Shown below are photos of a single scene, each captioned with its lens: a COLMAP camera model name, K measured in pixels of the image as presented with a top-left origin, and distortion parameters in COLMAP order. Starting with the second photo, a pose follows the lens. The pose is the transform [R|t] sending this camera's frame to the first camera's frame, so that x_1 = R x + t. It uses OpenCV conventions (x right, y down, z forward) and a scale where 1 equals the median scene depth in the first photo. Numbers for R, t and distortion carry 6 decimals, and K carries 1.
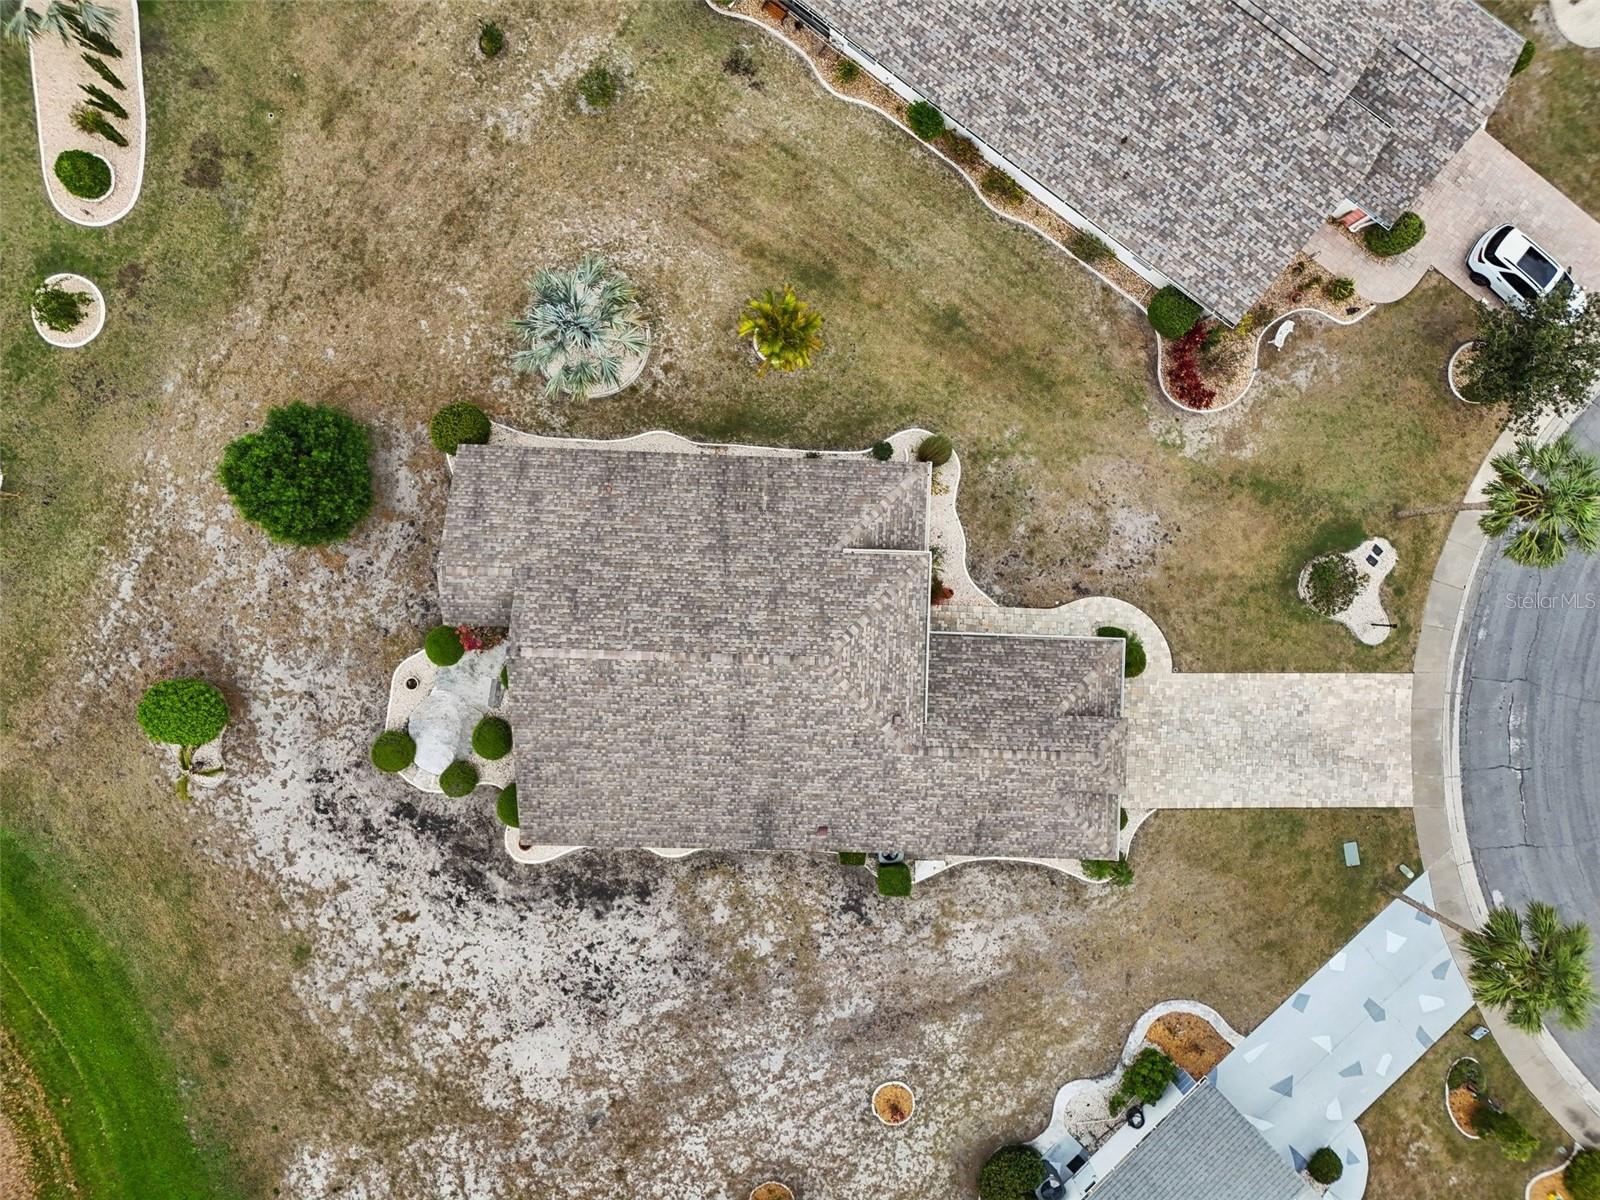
lens RADIAL K [[1159.2, 0, 768.1], [0, 1159.2, 617.0], [0, 0, 1]] dist [0.078981, -0.083763]
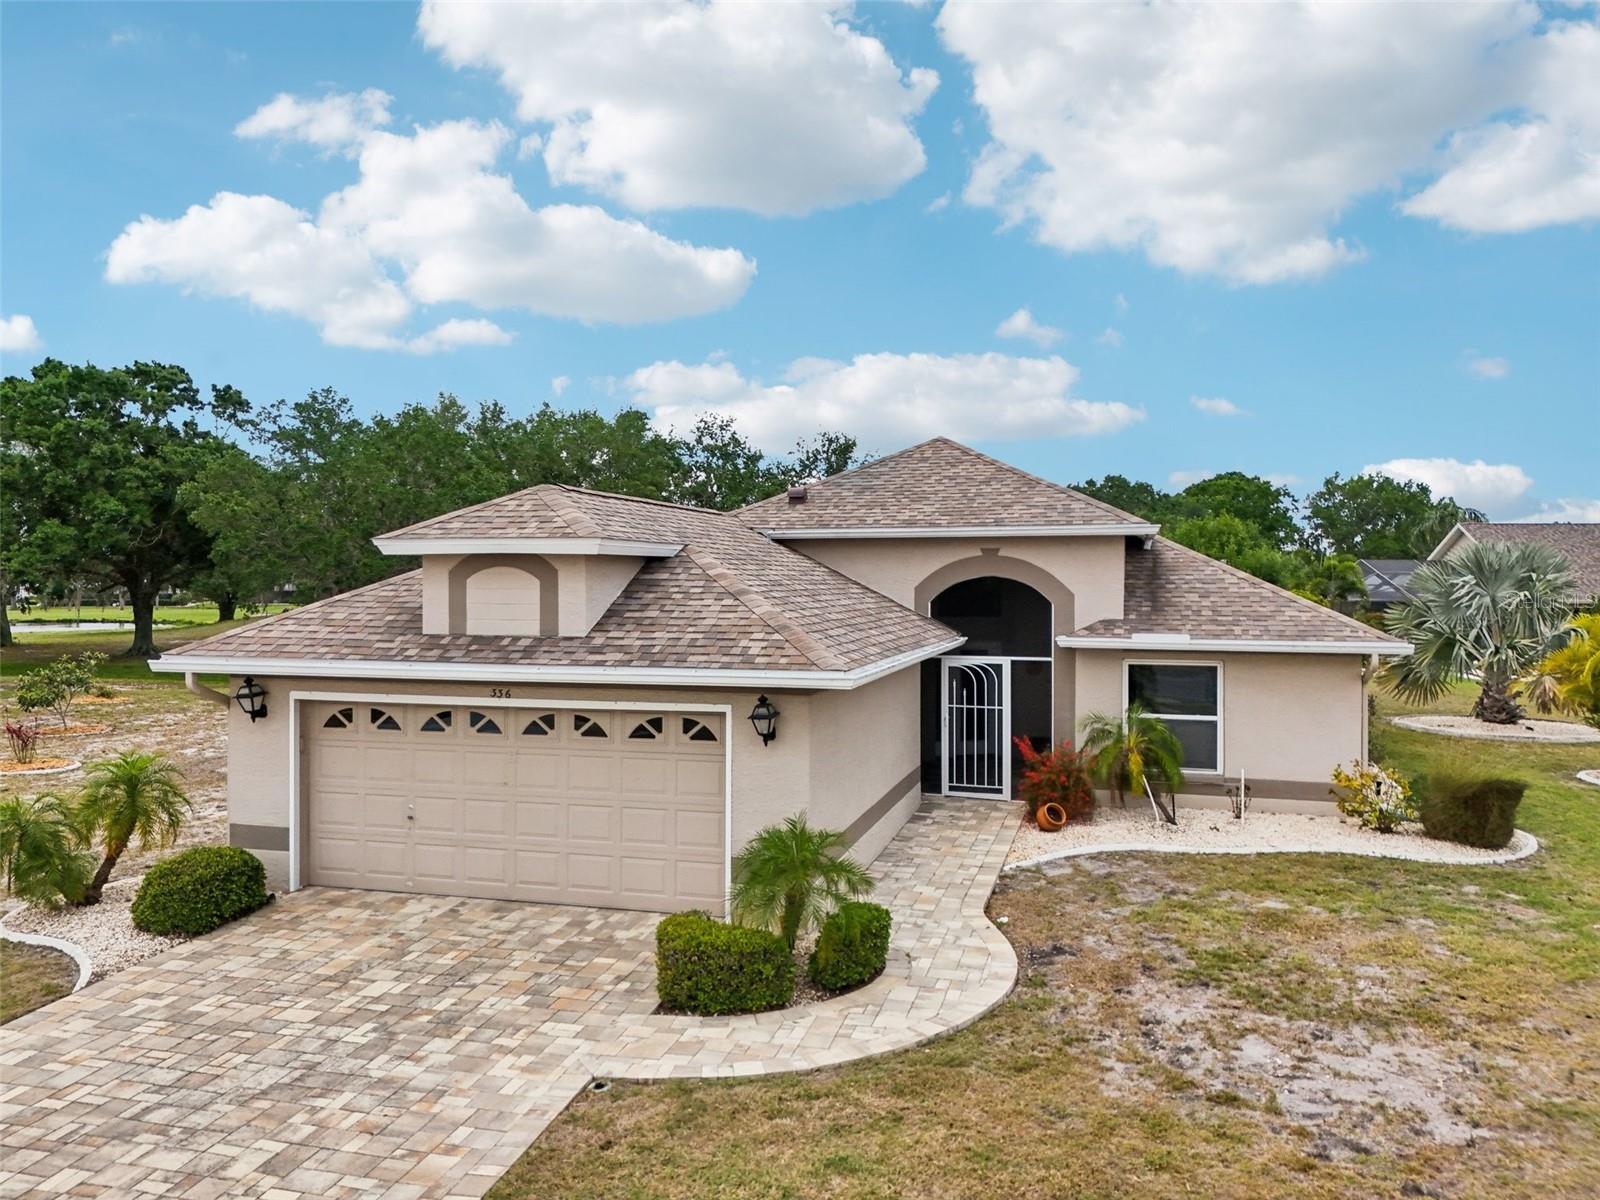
lens RADIAL K [[1172.9, 0, 802.2], [0, 1172.9, 595.8], [0, 0, 1]] dist [0.083879, -0.086887]
pose [[-0.238496, -0.012274, -0.971066, 0.536395], [-0.970940, -0.017449, 0.238686, -0.031862], [-0.019874, 0.999772, -0.007756, 0.934710]]
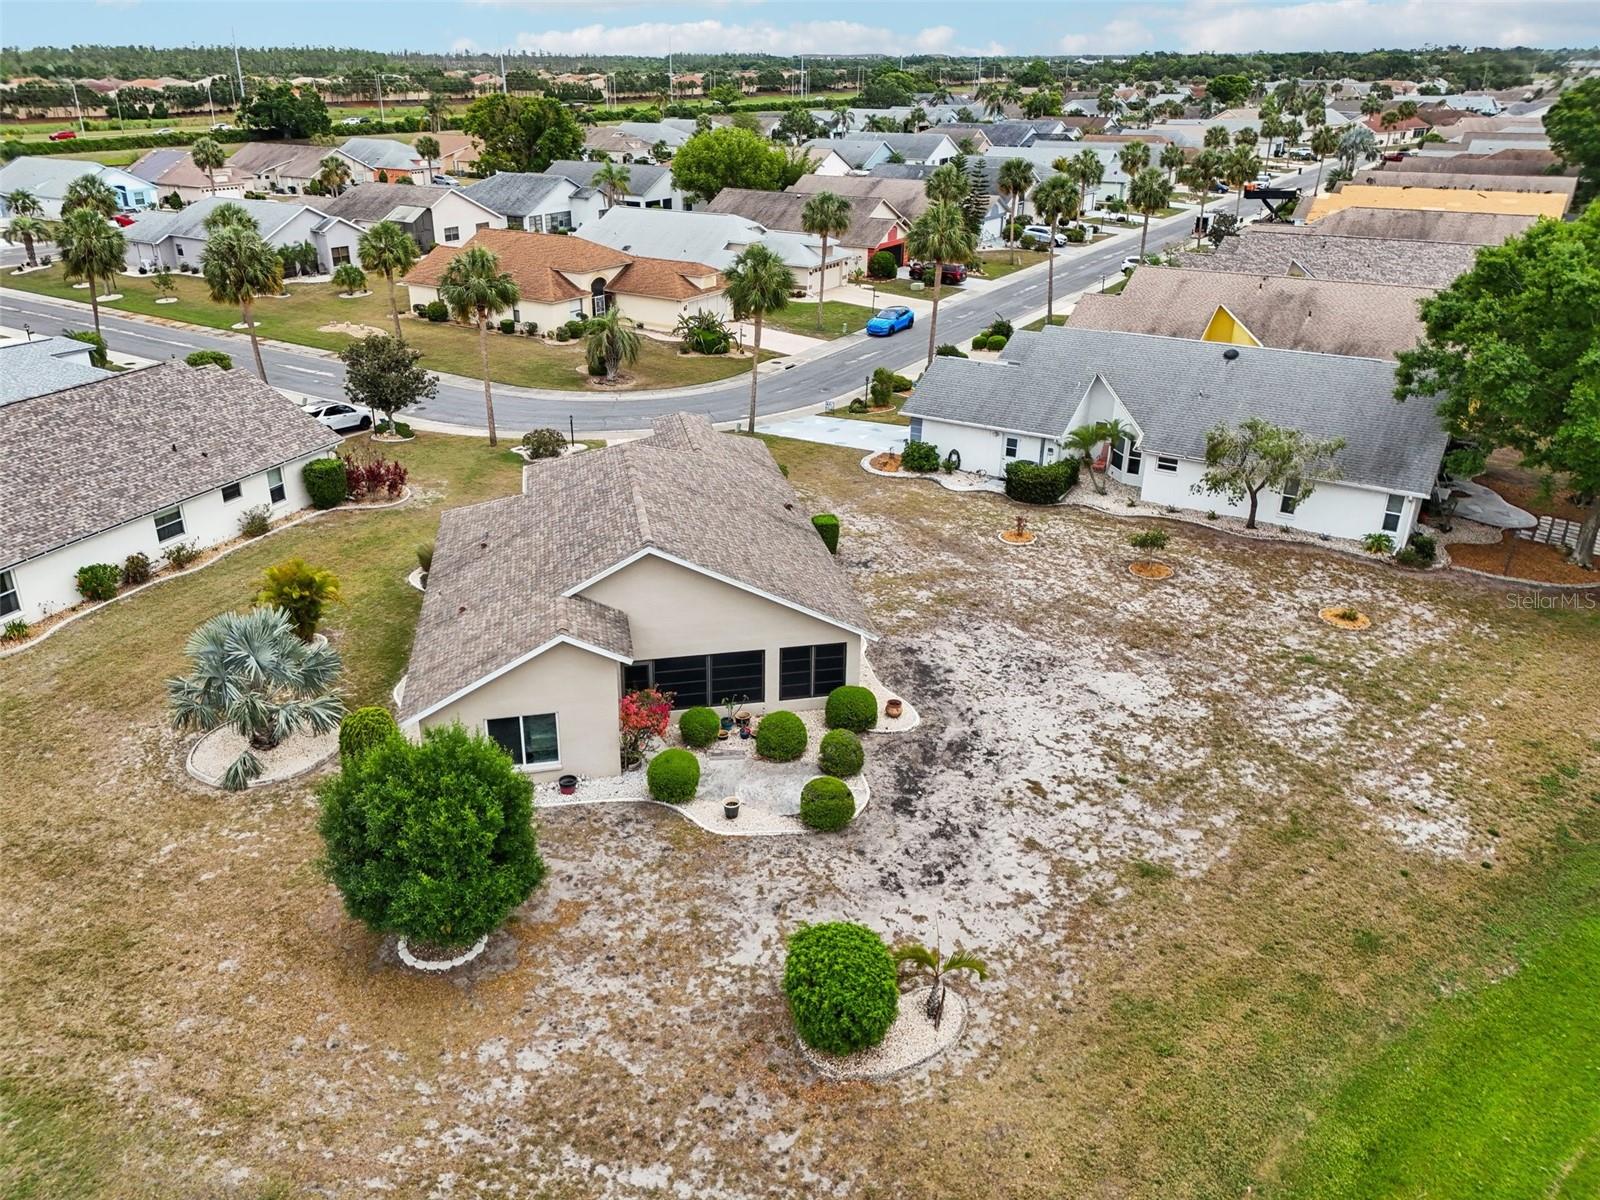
lens RADIAL K [[1159.2, 0, 768.1], [0, 1159.2, 617.0], [0, 0, 1]] dist [0.078981, -0.083763]
pose [[-0.208617, -0.445424, 0.870676, -0.880109], [0.977934, -0.105114, 0.180543, -0.039097], [0.011102, 0.889128, 0.457524, 0.551901]]
